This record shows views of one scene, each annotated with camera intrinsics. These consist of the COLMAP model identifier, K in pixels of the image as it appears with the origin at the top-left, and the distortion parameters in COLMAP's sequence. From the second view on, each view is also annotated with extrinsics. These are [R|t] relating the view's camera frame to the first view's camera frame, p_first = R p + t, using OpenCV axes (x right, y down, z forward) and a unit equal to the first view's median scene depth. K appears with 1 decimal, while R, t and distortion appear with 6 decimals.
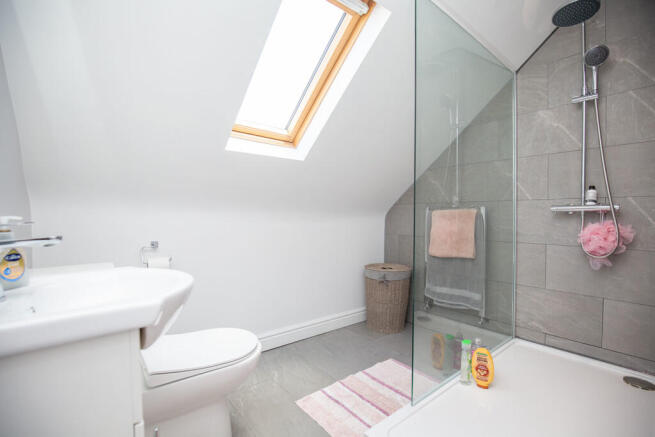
lens RADIAL K [[300.5, 0, 326.0], [0, 300.5, 221.7], [0, 0, 1]] dist [-0.021936, 0.000312]
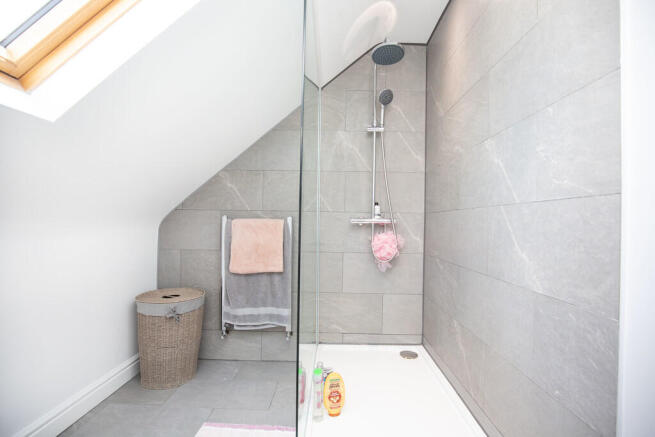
lens RADIAL K [[300.5, 0, 326.0], [0, 300.5, 221.7], [0, 0, 1]] dist [-0.021936, 0.000312]
pose [[0.642809, 0.005730, 0.766005, -0.153542], [0.003189, 0.999943, -0.010156, -0.026466], [-0.766020, 0.008971, 0.642754, 0.316881]]
